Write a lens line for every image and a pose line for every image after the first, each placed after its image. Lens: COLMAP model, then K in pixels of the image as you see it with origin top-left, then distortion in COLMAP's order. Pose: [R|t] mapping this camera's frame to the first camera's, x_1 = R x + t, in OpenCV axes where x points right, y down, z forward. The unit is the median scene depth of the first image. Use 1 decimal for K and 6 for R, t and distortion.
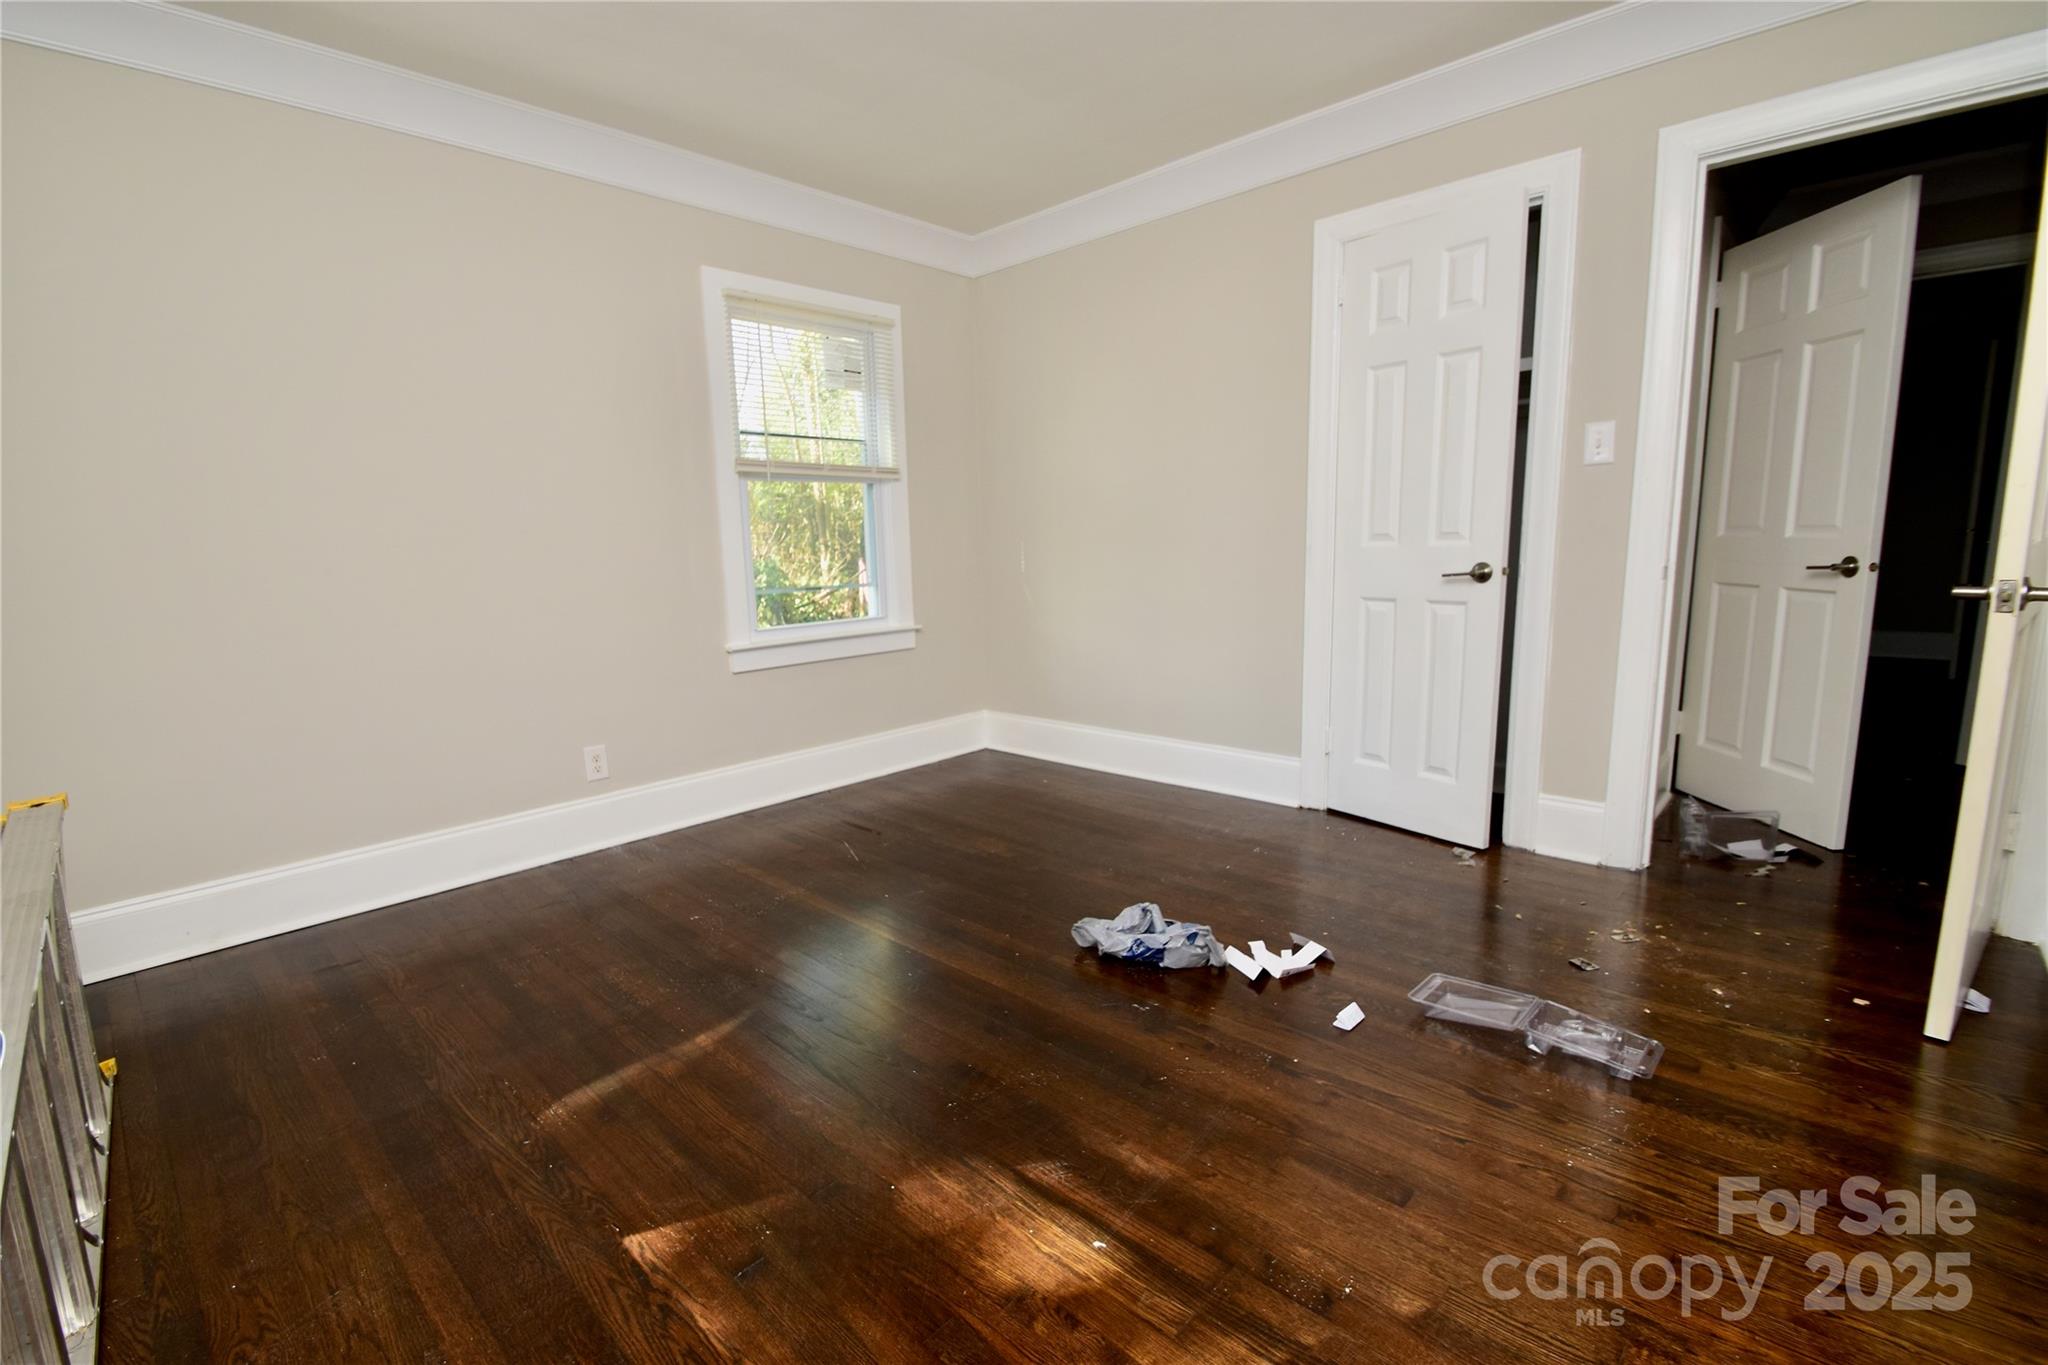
lens RADIAL K [[914.6, 0, 988.4], [0, 914.6, 690.9], [0, 0, 1]] dist [0.020811, -0.022954]
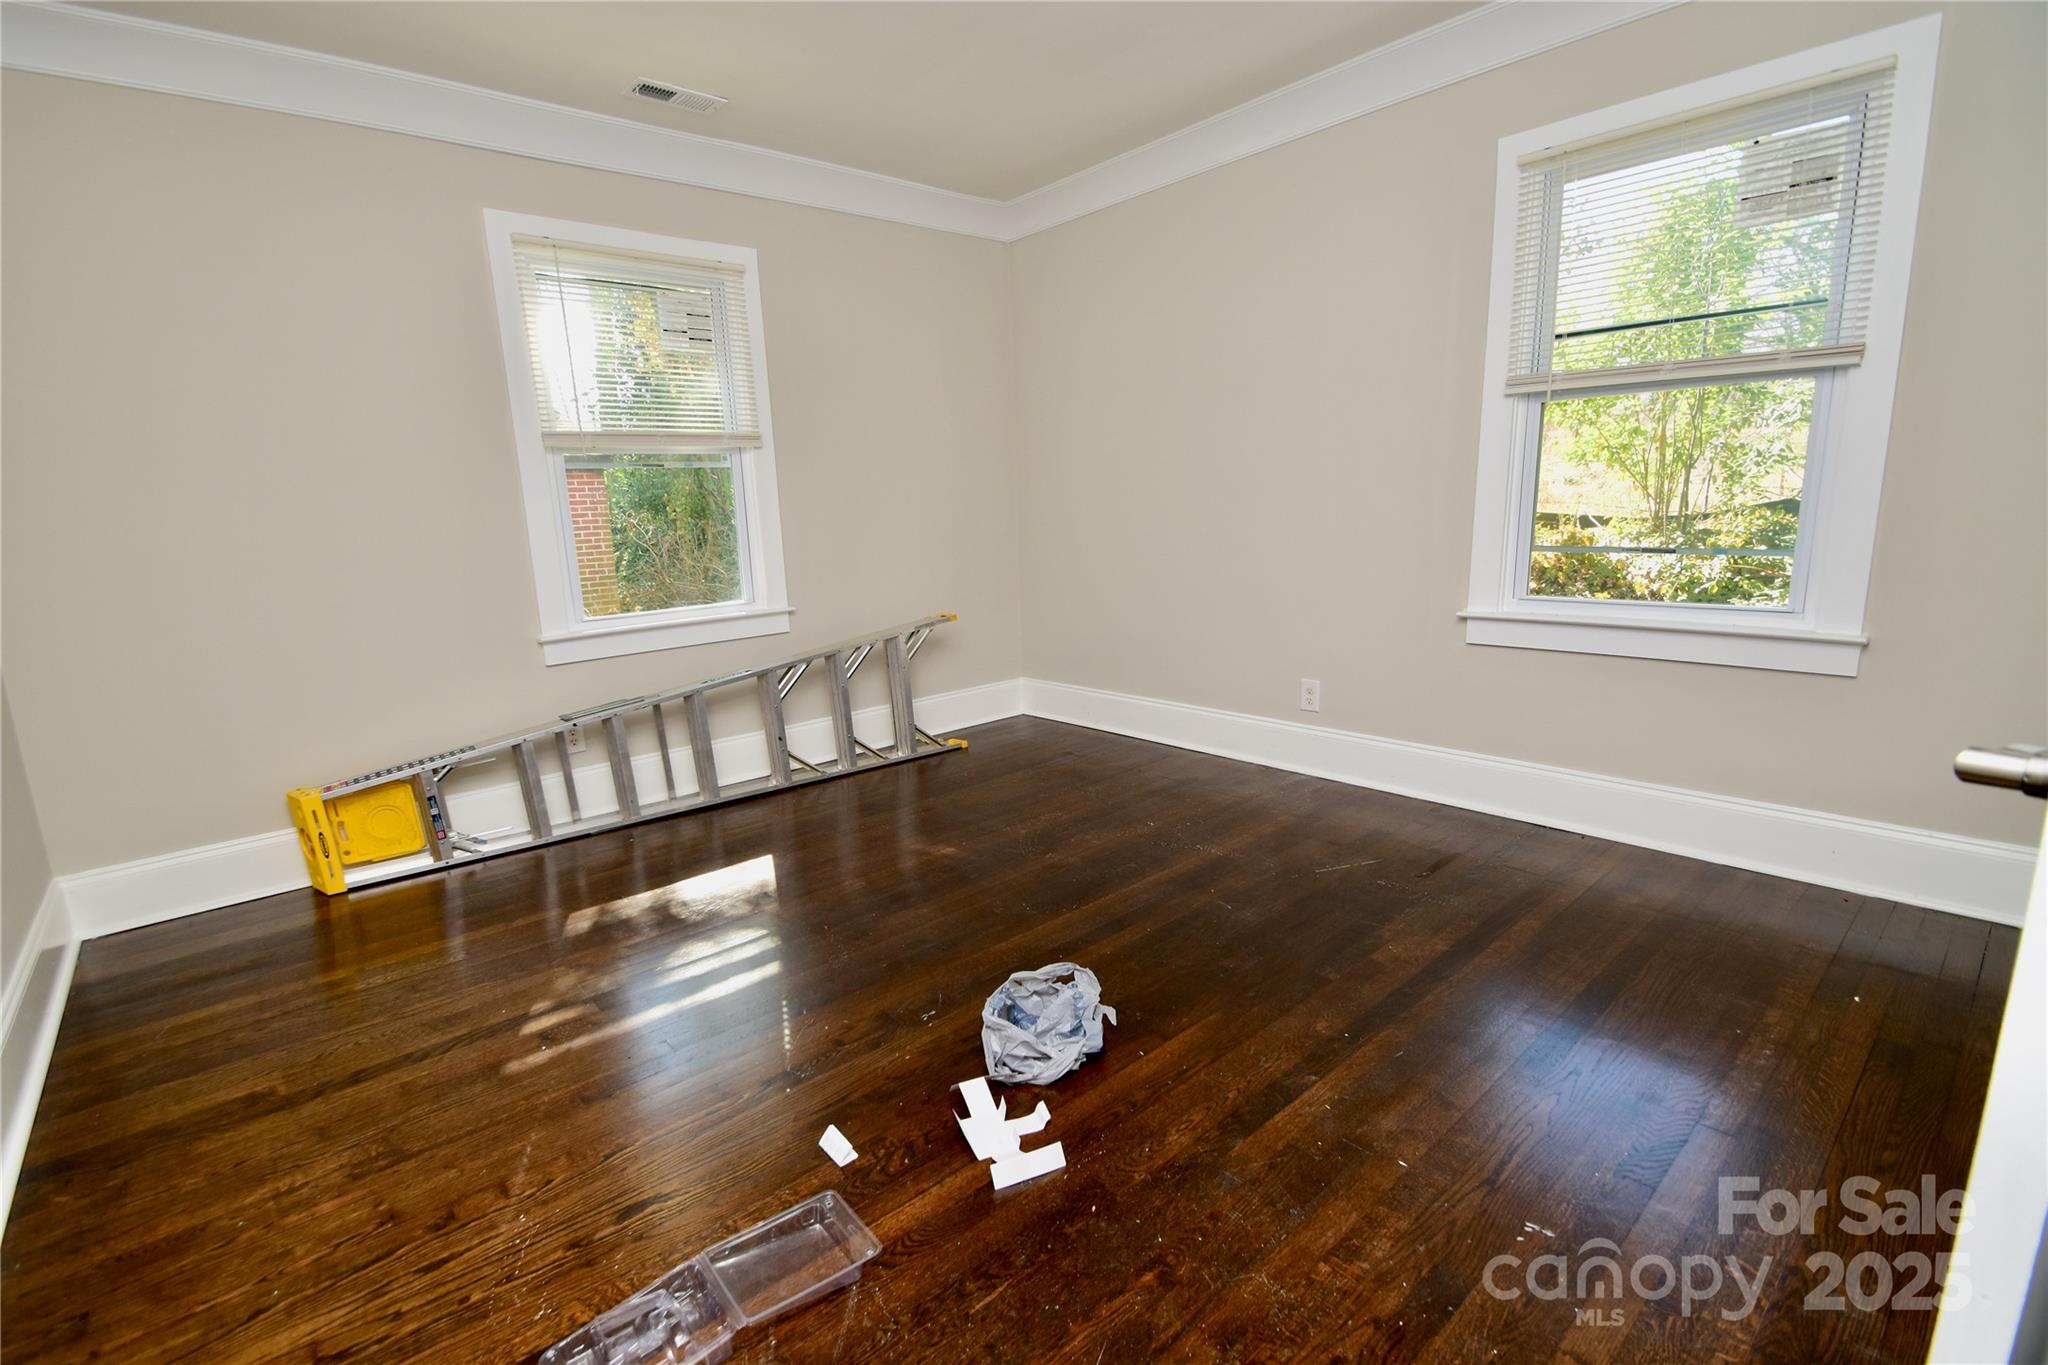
lens RADIAL K [[929.0, 0, 994.1], [0, 929.0, 701.4], [0, 0, 1]] dist [0.002237, -0.011415]
pose [[-0.101077, 0.245321, -0.964158, 0.669752], [-0.116580, 0.959524, 0.256363, -0.152055], [0.988025, 0.138314, -0.068386, 0.713476]]
